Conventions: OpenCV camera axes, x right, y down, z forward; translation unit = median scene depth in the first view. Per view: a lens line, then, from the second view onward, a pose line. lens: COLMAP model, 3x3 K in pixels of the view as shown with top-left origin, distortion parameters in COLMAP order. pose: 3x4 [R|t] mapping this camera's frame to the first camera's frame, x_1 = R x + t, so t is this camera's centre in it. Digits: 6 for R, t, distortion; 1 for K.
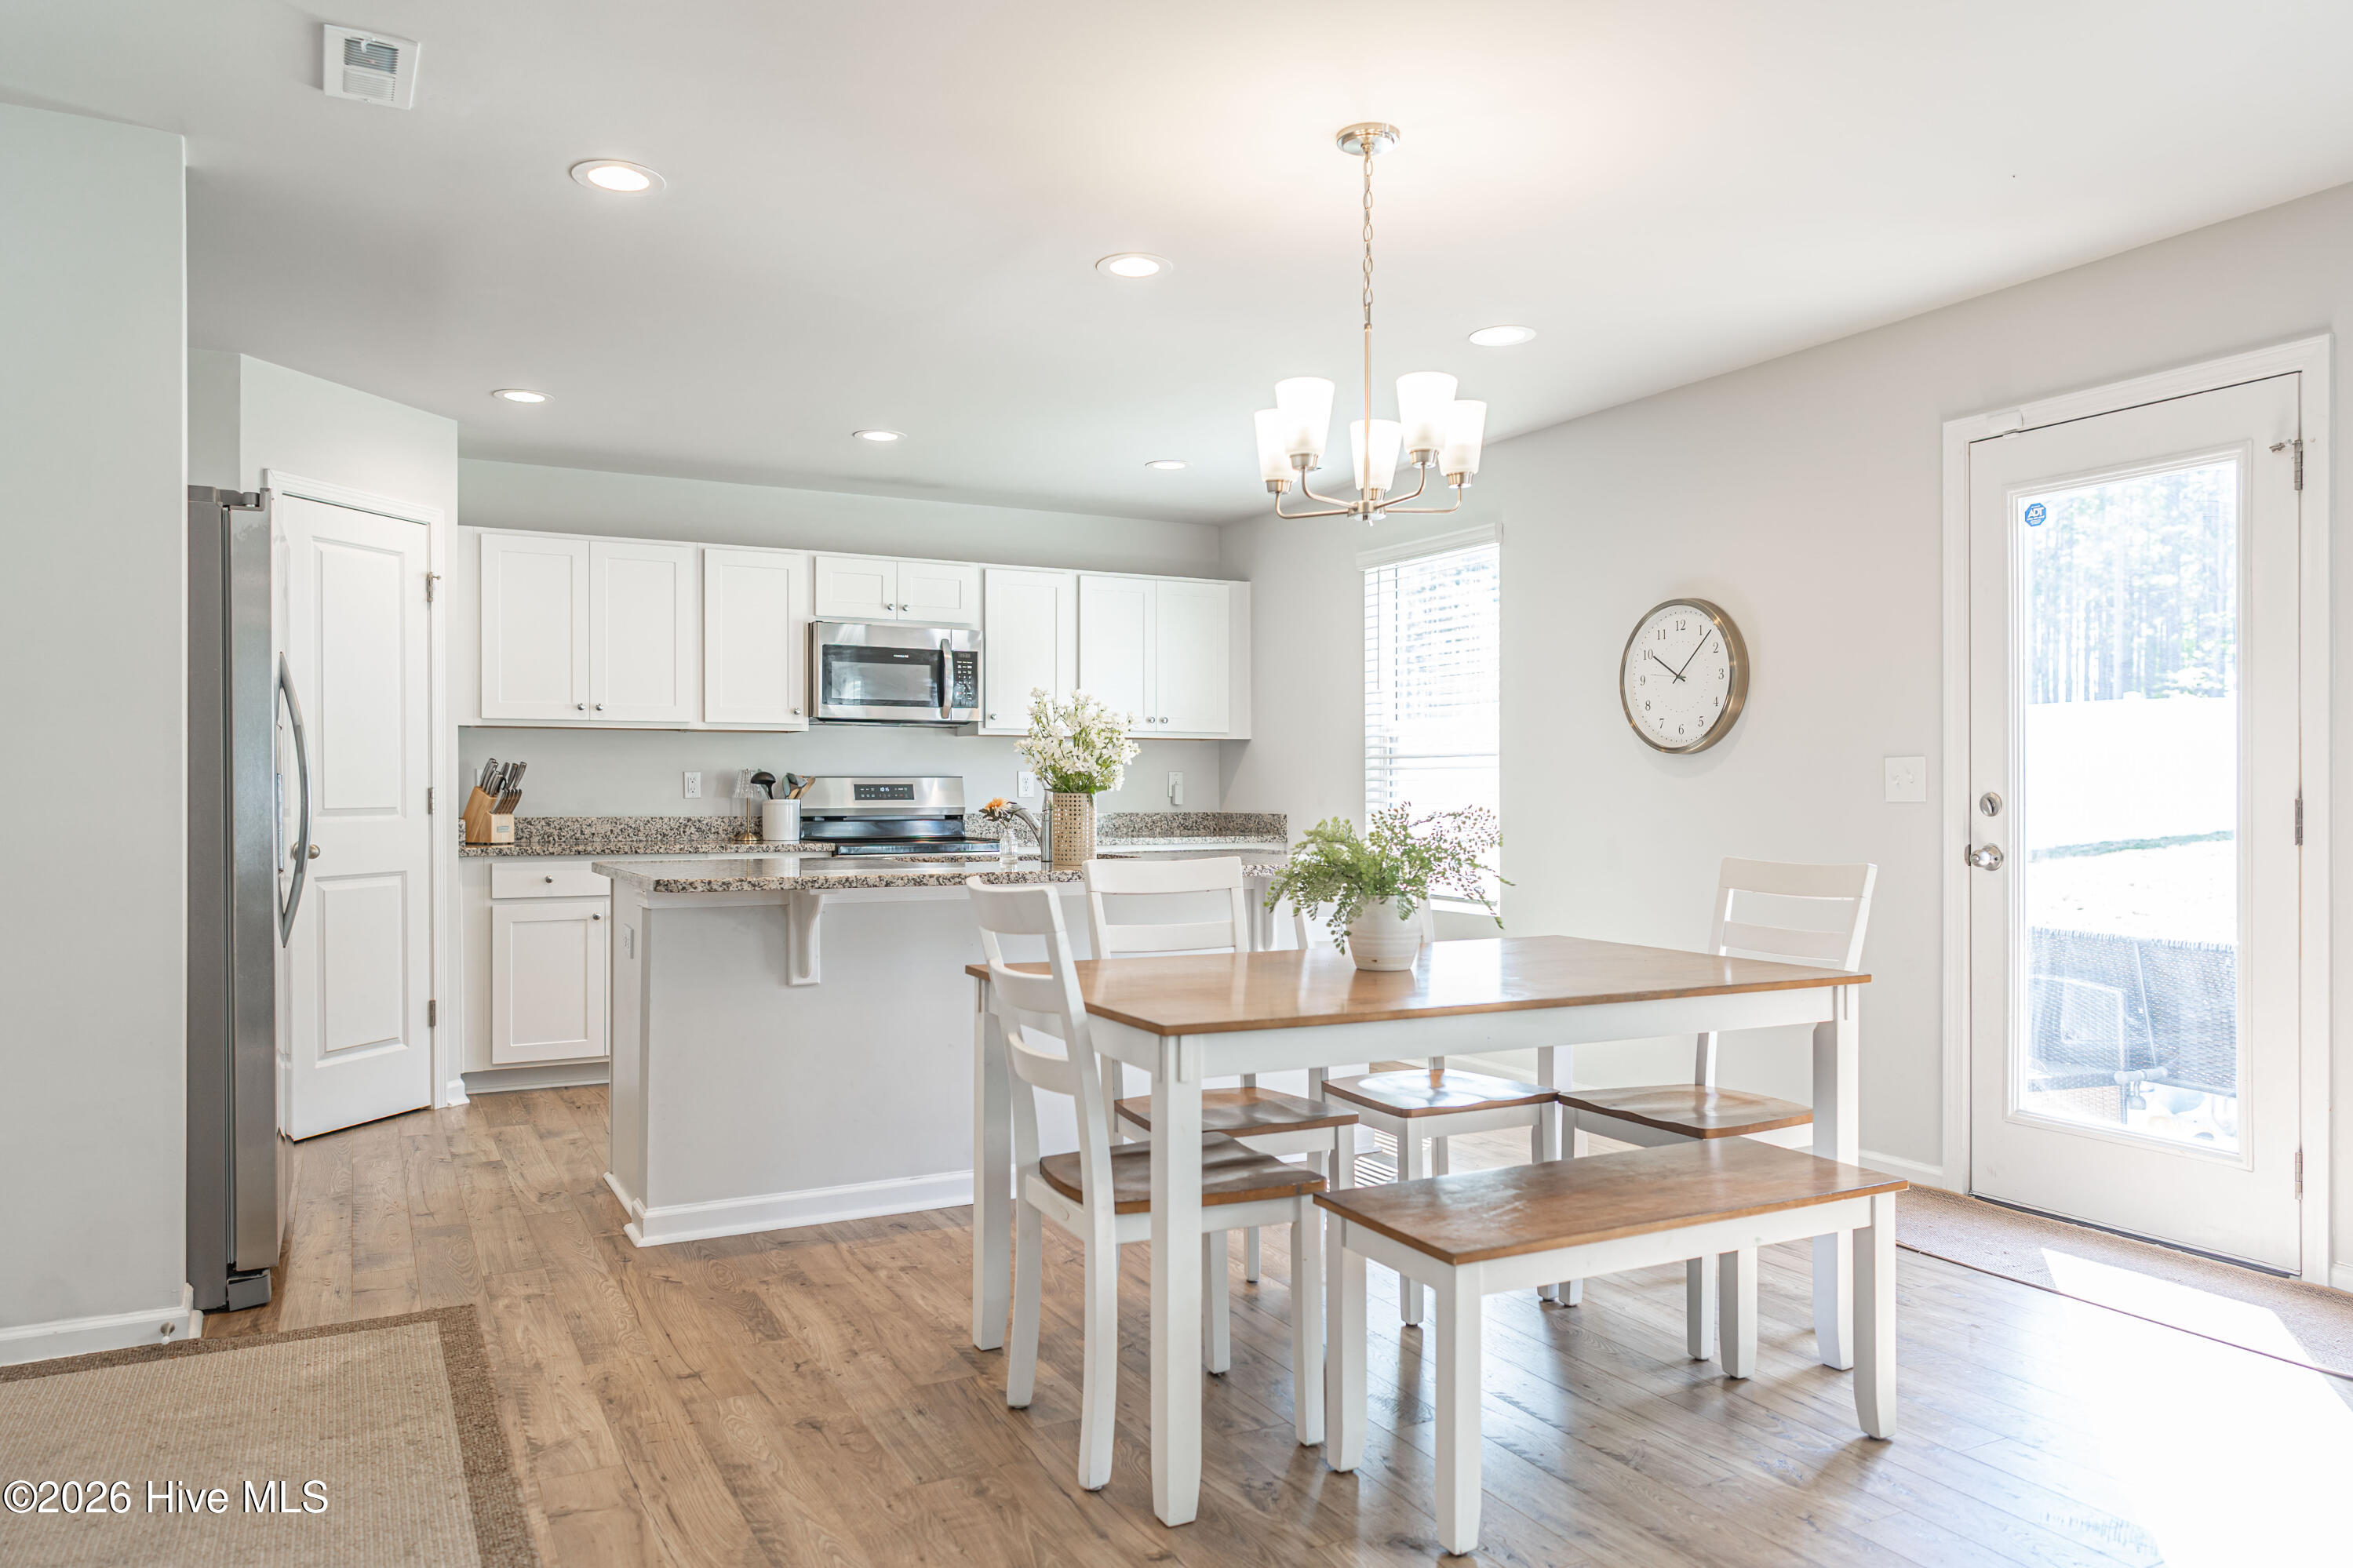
lens RADIAL K [[1523.0, 0, 1176.5], [0, 1523.0, 784.0], [0, 0, 1]] dist [-0.039803, 0.000669]
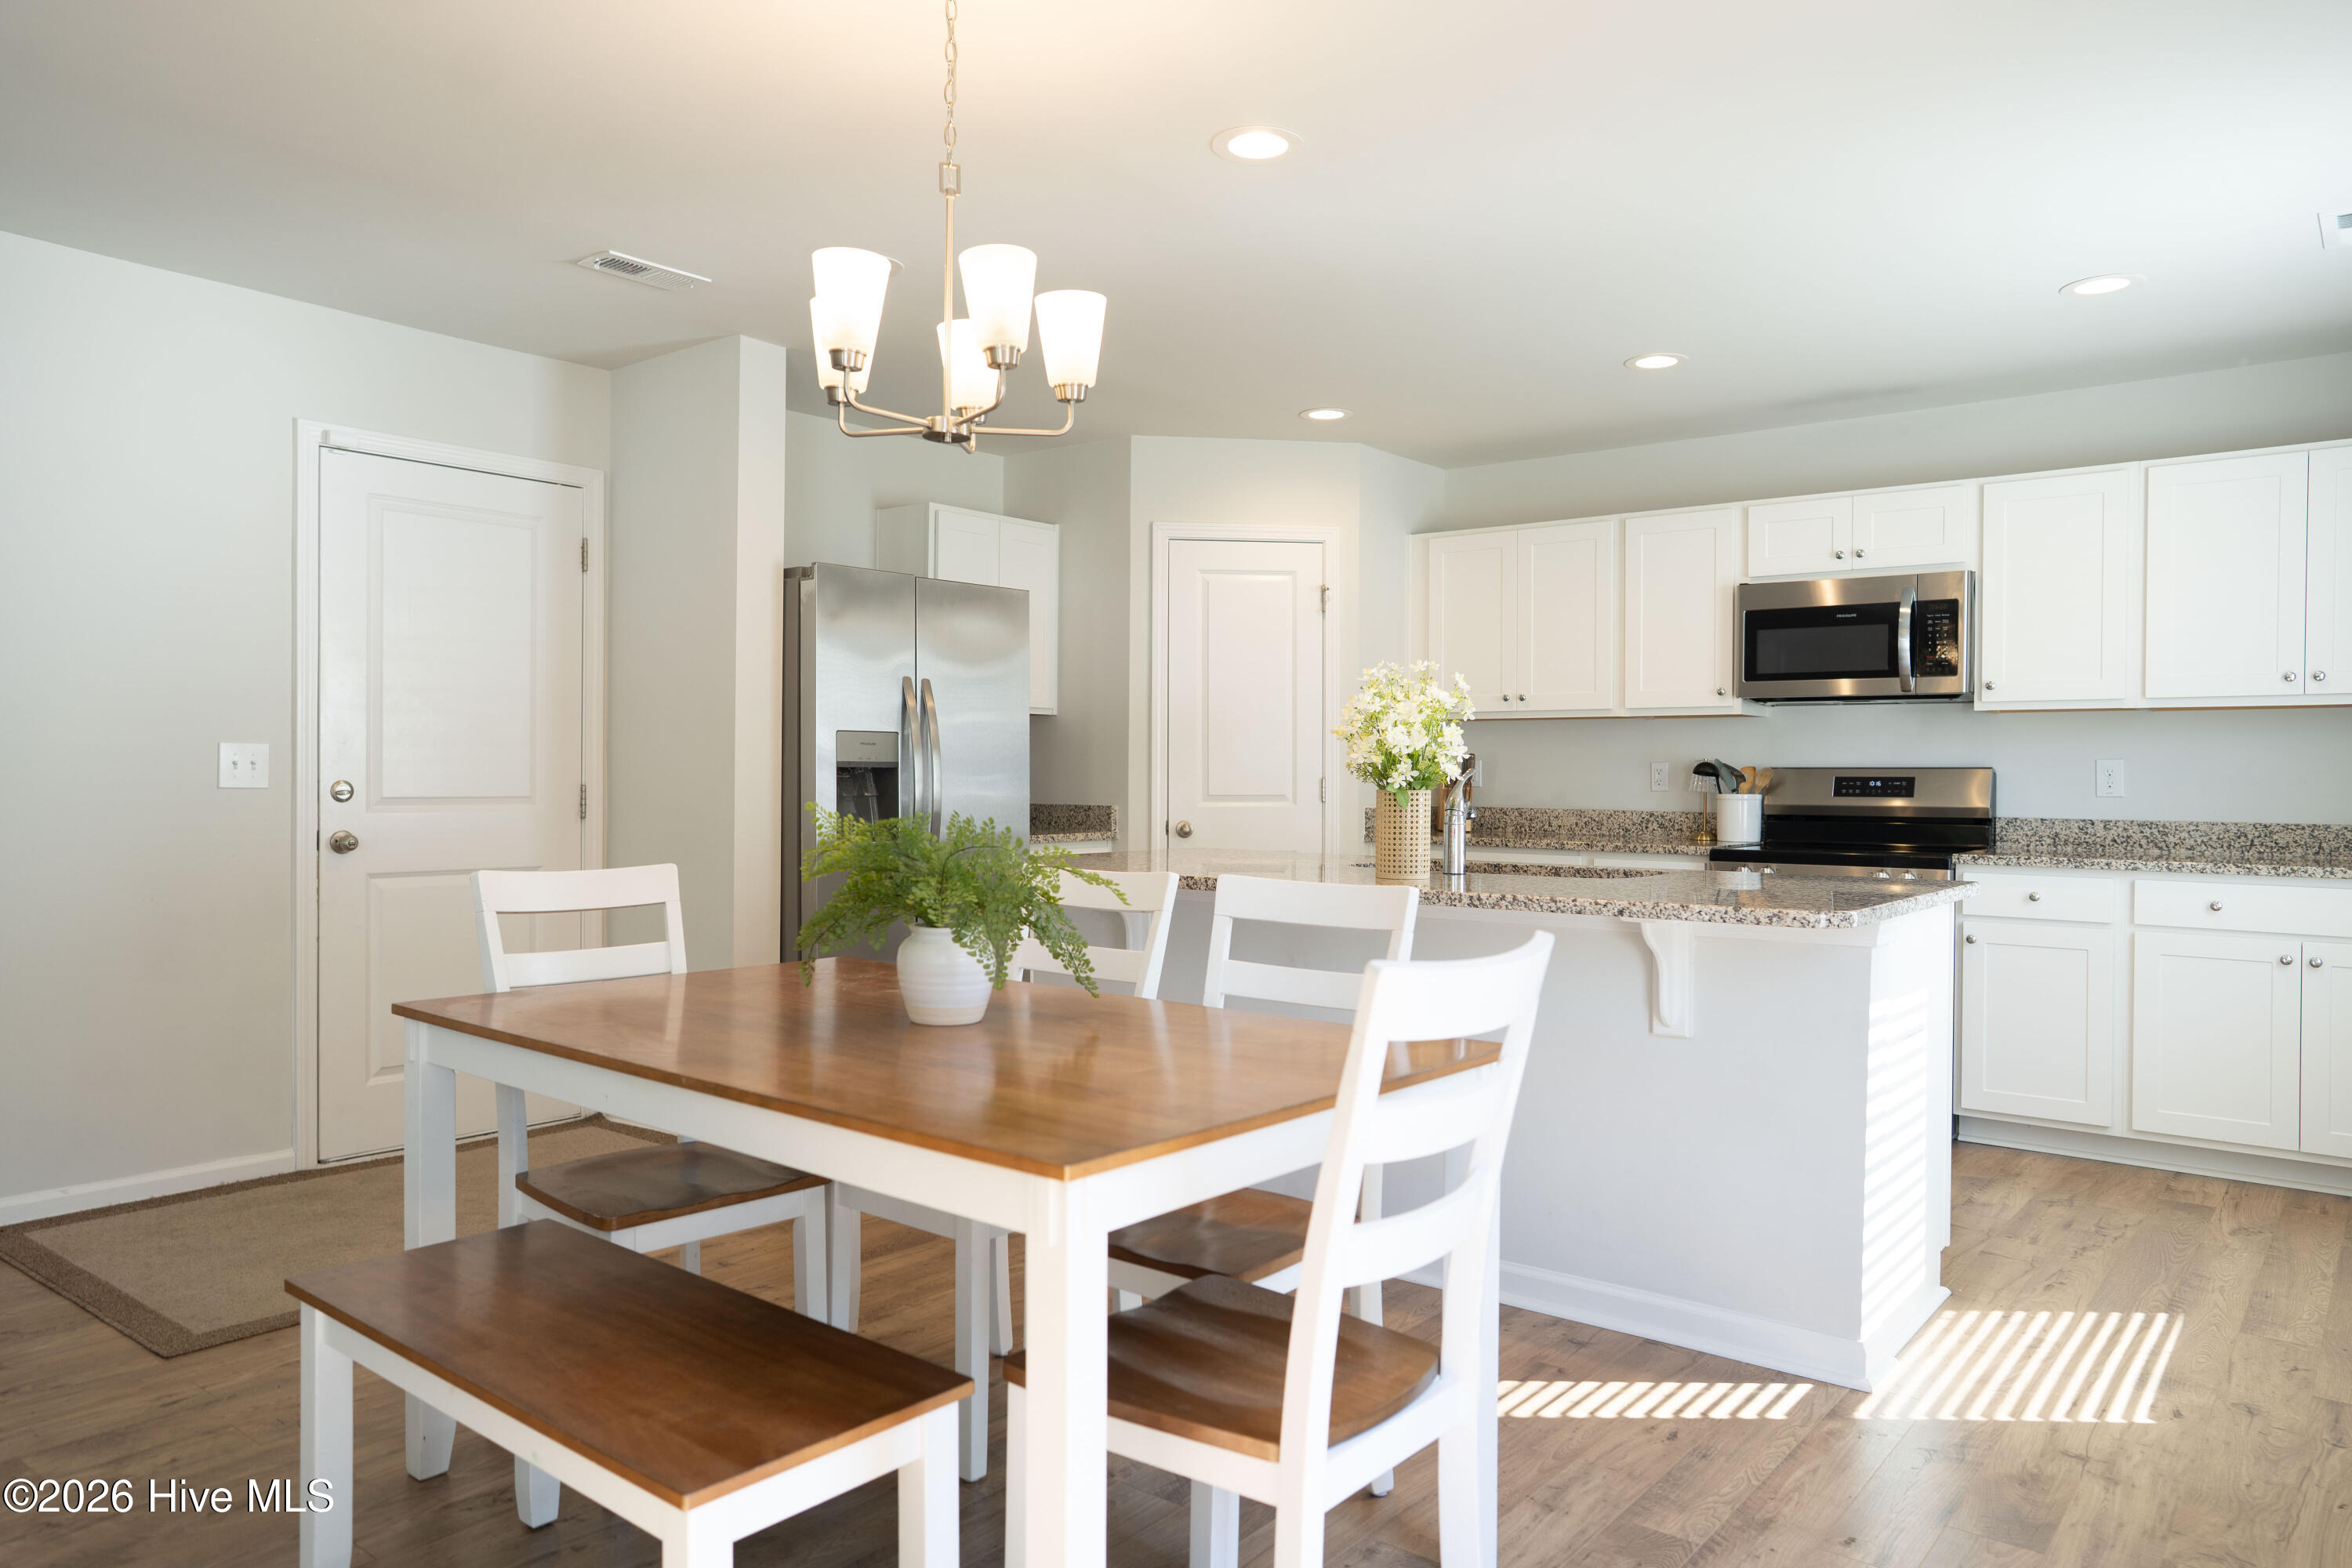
lens RADIAL K [[1522.5, 0, 1176.0], [0, 1522.5, 784.0], [0, 0, 1]] dist [-0.039803, 0.000669]
pose [[0.391575, 0.008708, -0.920105, 0.416673], [-0.002470, 0.999962, 0.008413, -0.001991], [0.920143, -0.001021, 0.391582, 0.381763]]
